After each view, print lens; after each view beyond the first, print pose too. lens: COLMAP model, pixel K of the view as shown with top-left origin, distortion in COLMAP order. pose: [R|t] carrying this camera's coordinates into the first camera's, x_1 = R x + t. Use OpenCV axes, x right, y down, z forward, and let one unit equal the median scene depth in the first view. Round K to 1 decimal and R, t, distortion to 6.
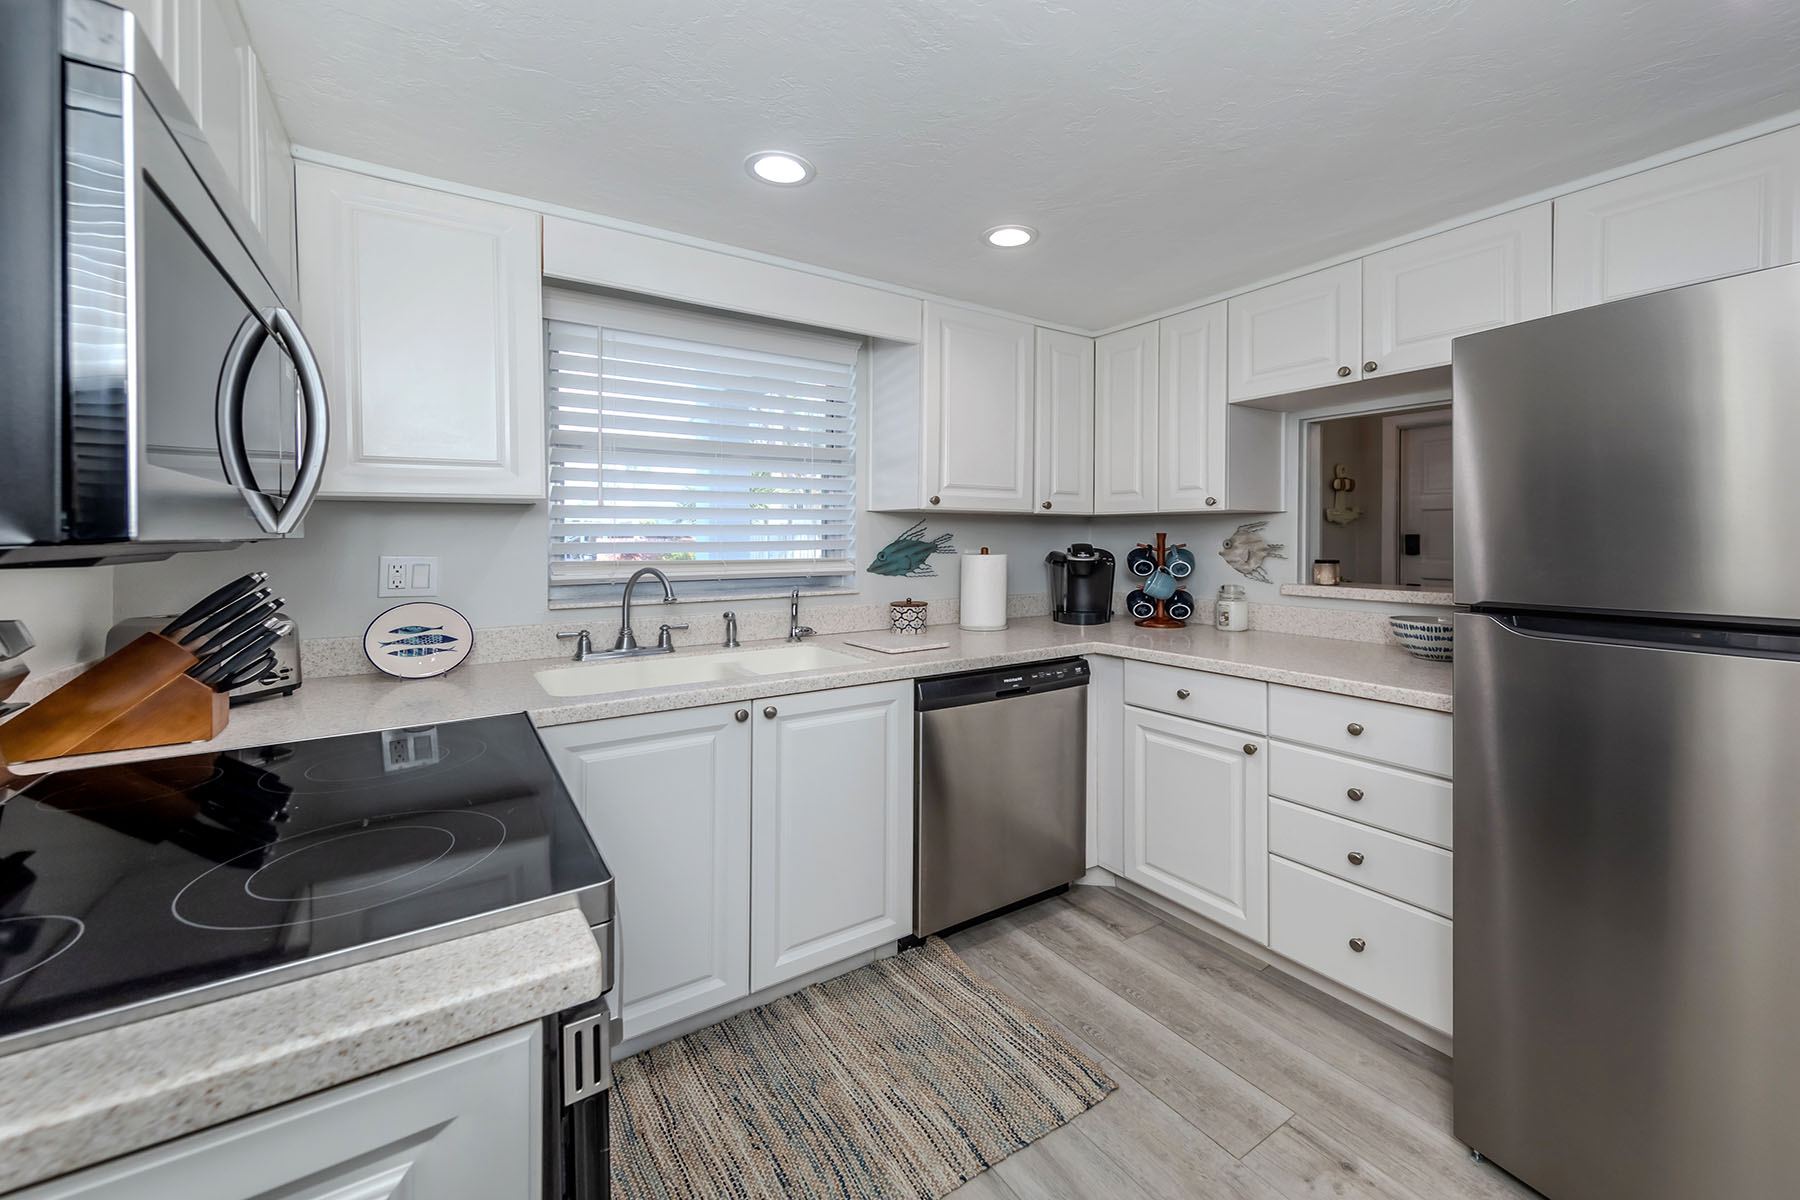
lens RADIAL K [[784.2, 0, 817.3], [0, 784.2, 502.1], [0, 0, 1]] dist [0.004063, 0.000162]
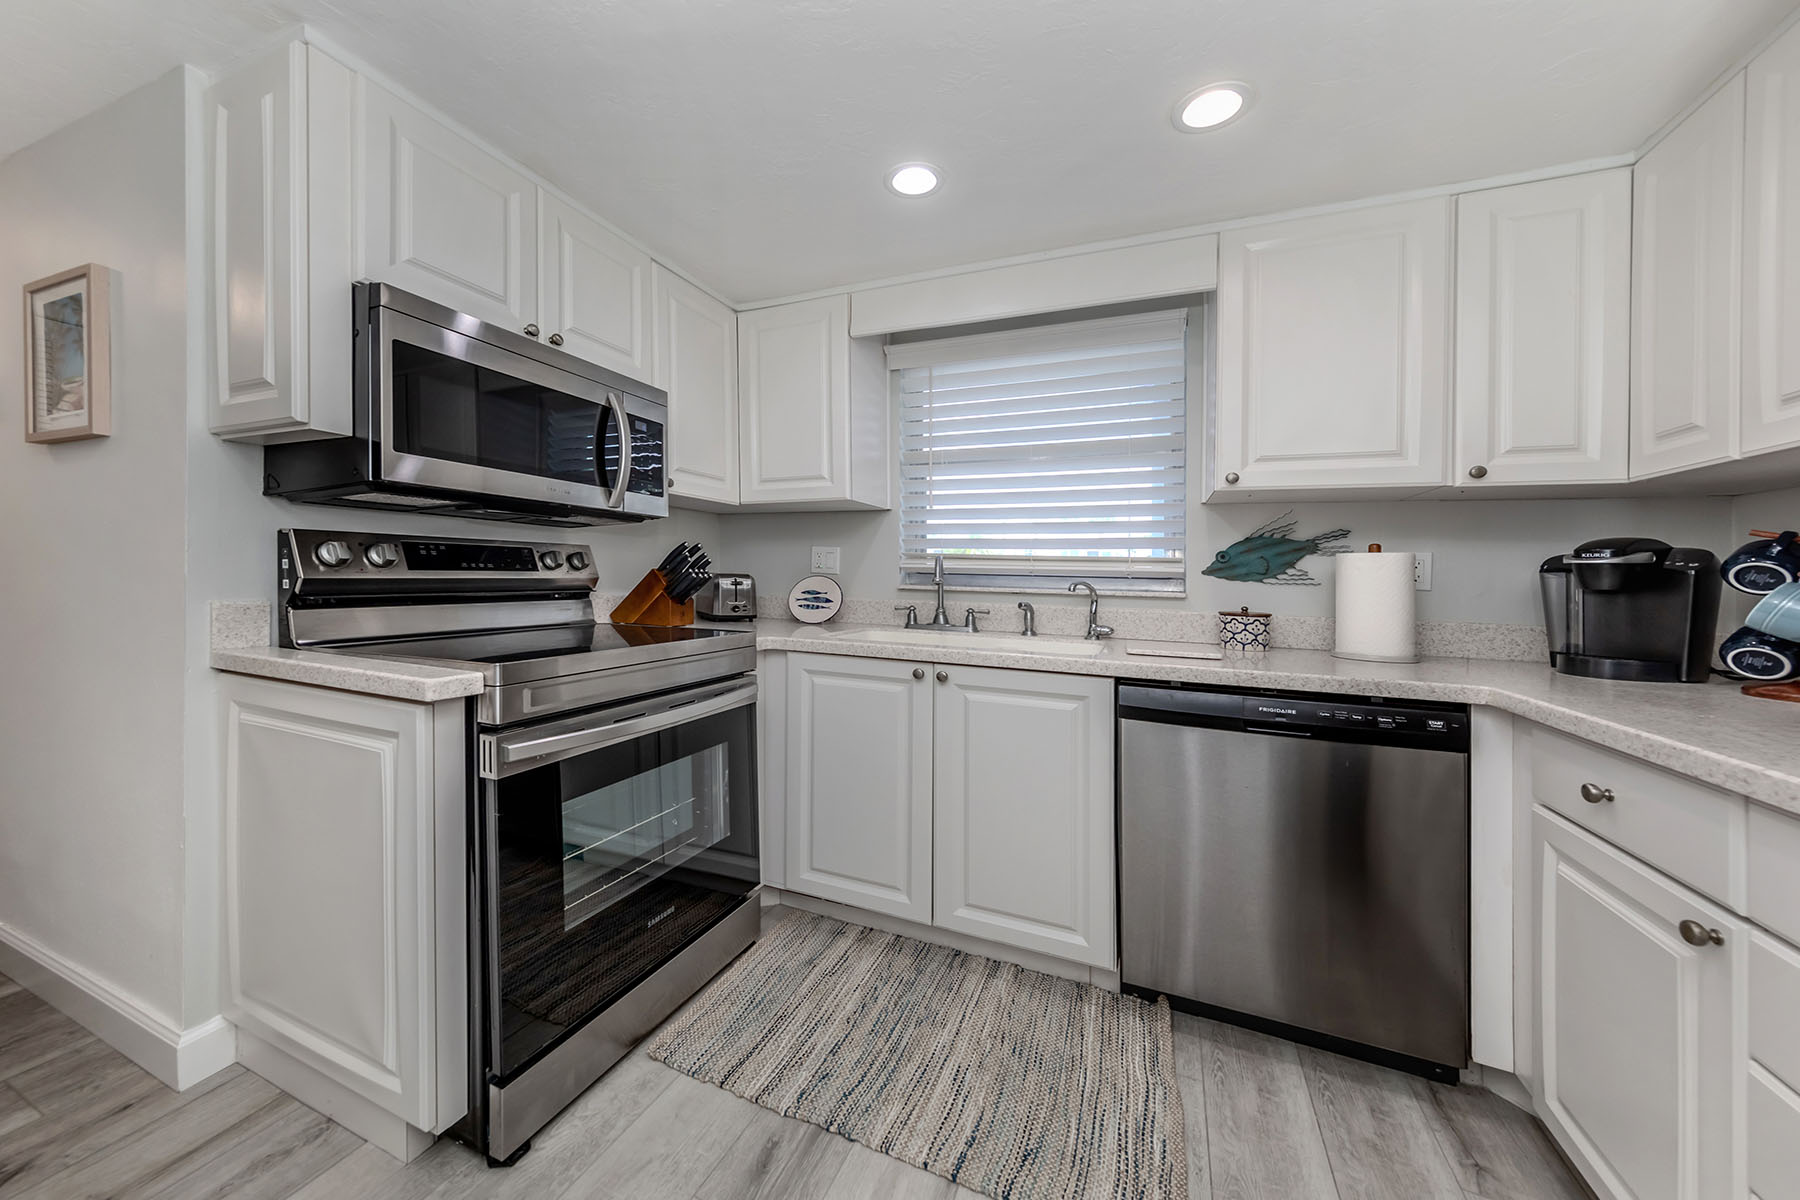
lens RADIAL K [[628.3, 0, 791.3], [0, 628.3, 553.3], [0, 0, 1]] dist [0.001504, -0.000022]
pose [[0.526481, 0.003576, -0.850179, 0.504773], [-0.010156, 0.999946, -0.002083, 0.087946], [0.850126, 0.009731, 0.526489, 0.312551]]
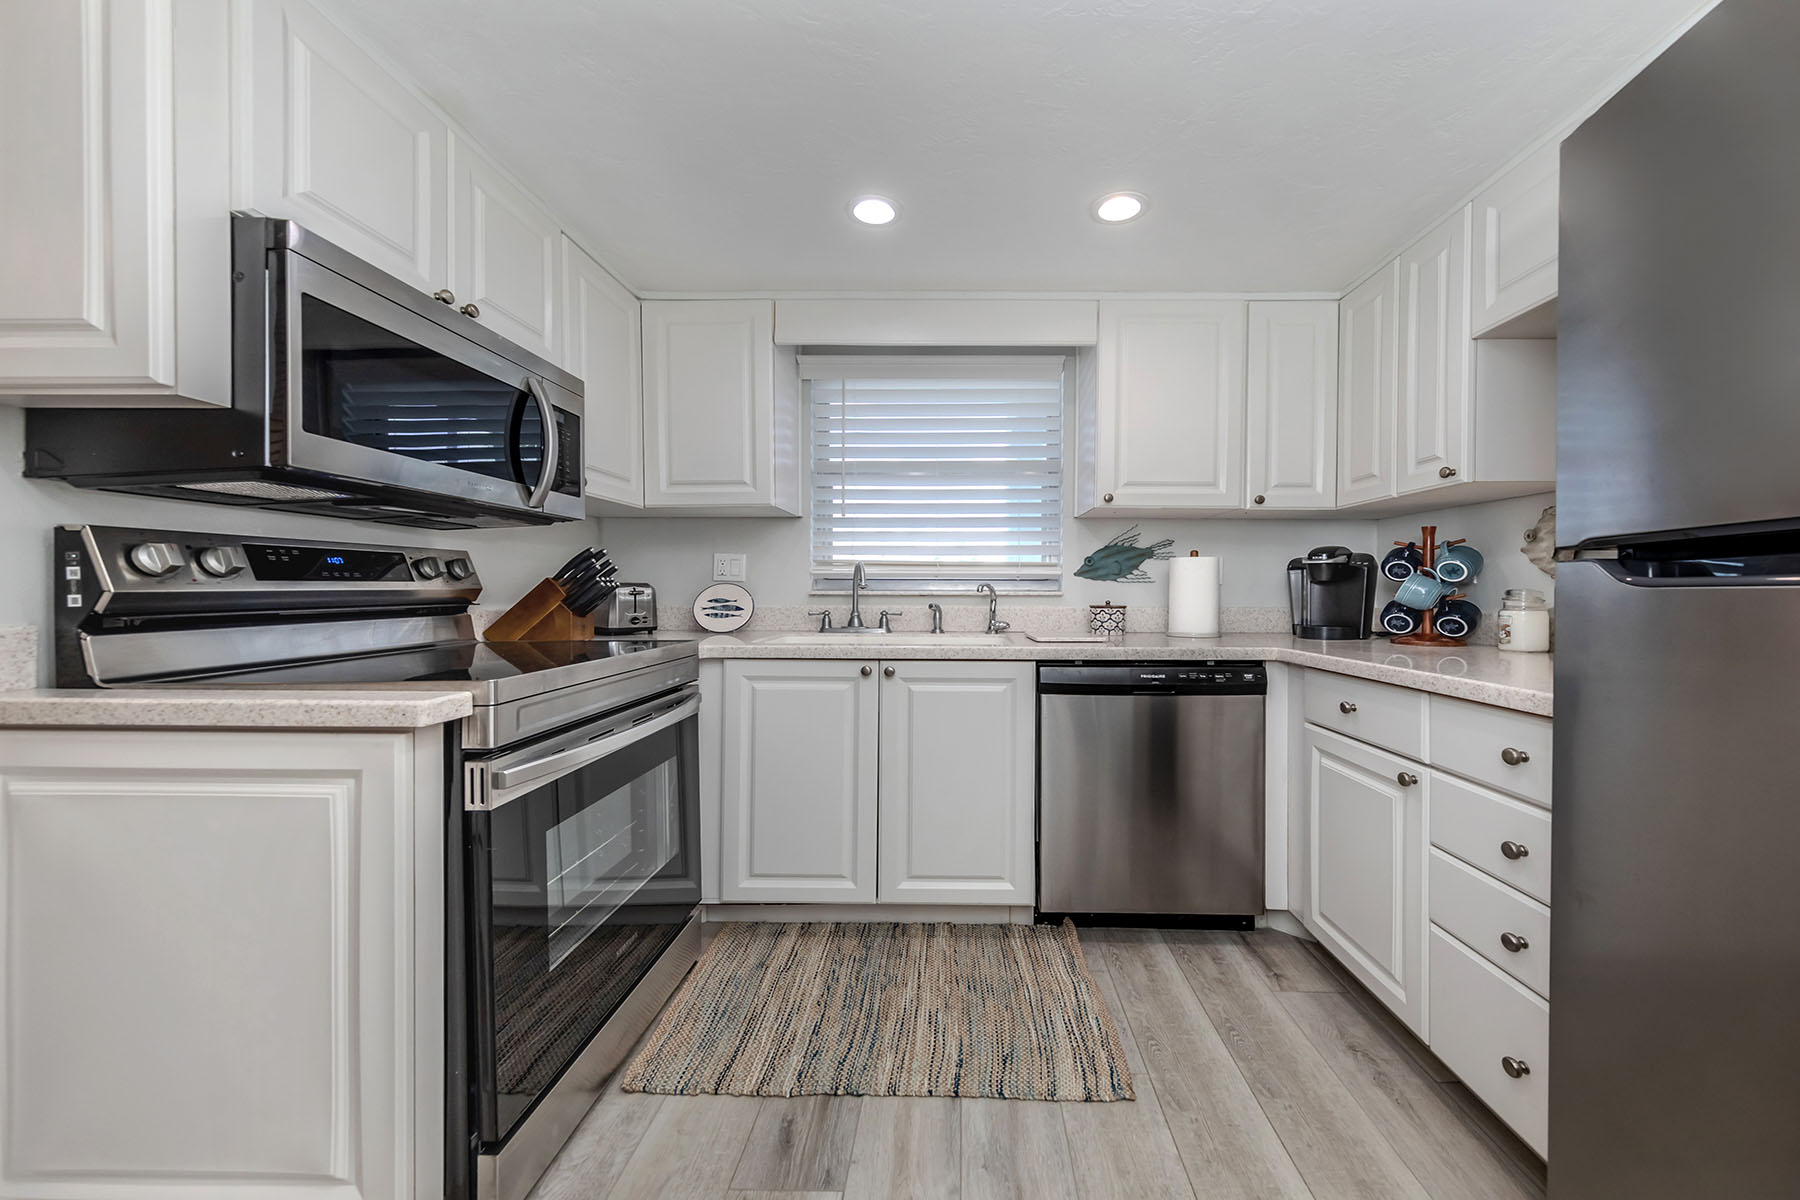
lens RADIAL K [[664.8, 0, 852.4], [0, 664.8, 568.6], [0, 0, 1]] dist [0.003006, -0.000220]
pose [[0.801432, 0.005326, -0.598062, 0.437823], [-0.004832, 0.999985, 0.002432, 0.096394], [0.598066, 0.000941, 0.801446, 0.139673]]
